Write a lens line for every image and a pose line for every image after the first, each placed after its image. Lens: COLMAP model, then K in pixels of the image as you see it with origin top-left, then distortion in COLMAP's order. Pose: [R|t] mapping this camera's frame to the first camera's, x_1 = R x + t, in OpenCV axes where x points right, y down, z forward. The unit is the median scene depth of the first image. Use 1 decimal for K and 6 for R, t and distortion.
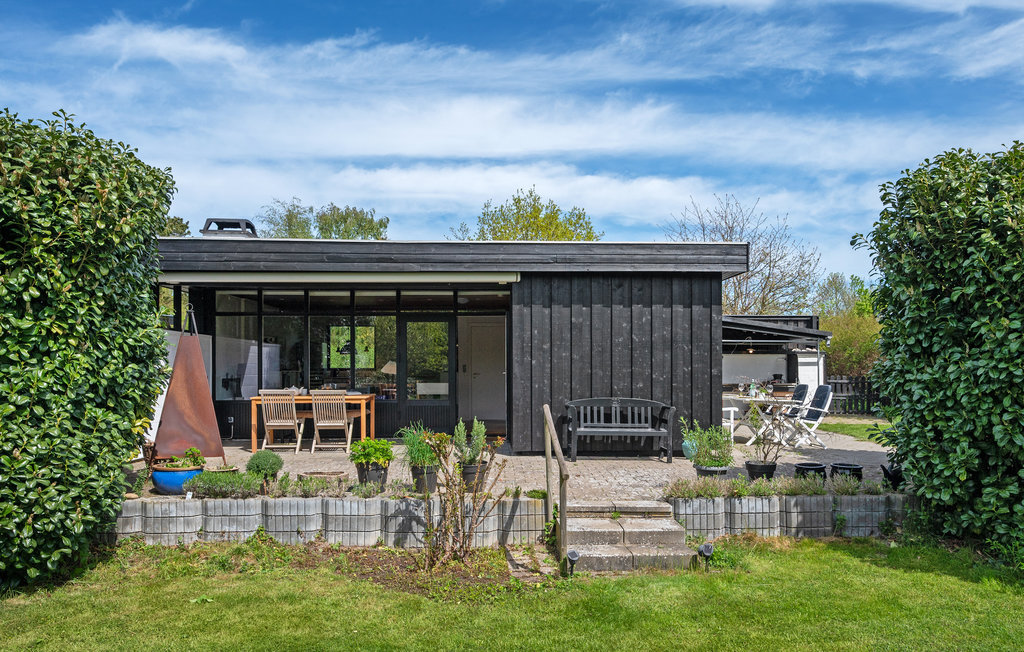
lens RADIAL K [[754.3, 0, 509.6], [0, 754.3, 362.7], [0, 0, 1]] dist [-0.003990, -0.005847]
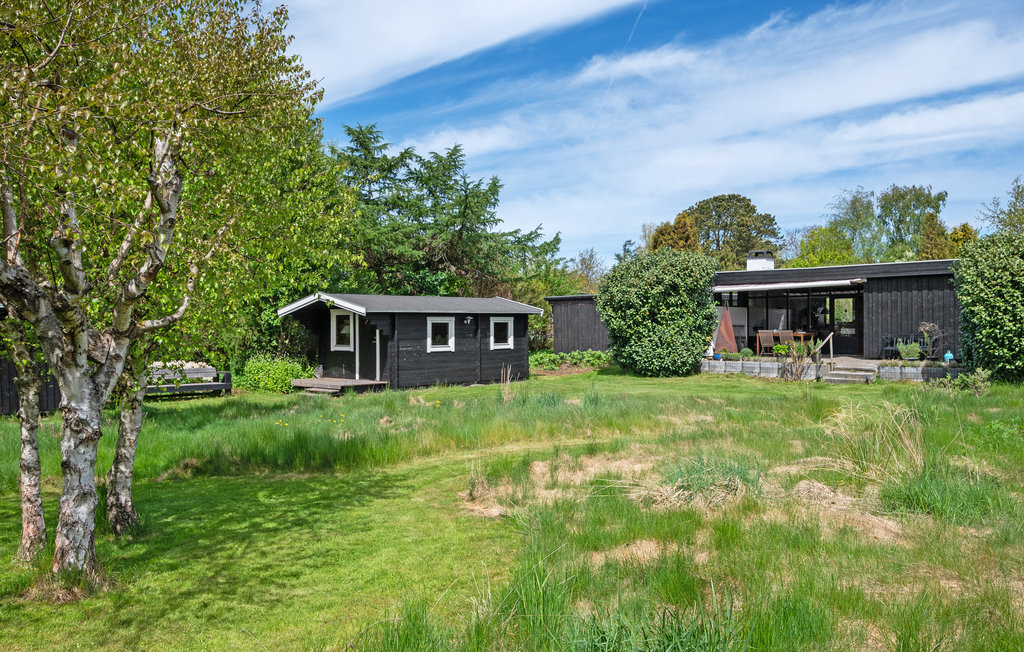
lens RADIAL K [[766.1, 0, 502.3], [0, 766.1, 327.1], [0, 0, 1]] dist [-0.051152, 0.017060]
pose [[0.722063, 0.000954, -0.691826, 1.156188], [0.008992, 0.999902, 0.010763, -0.010281], [0.691769, -0.013993, 0.721984, -2.003744]]
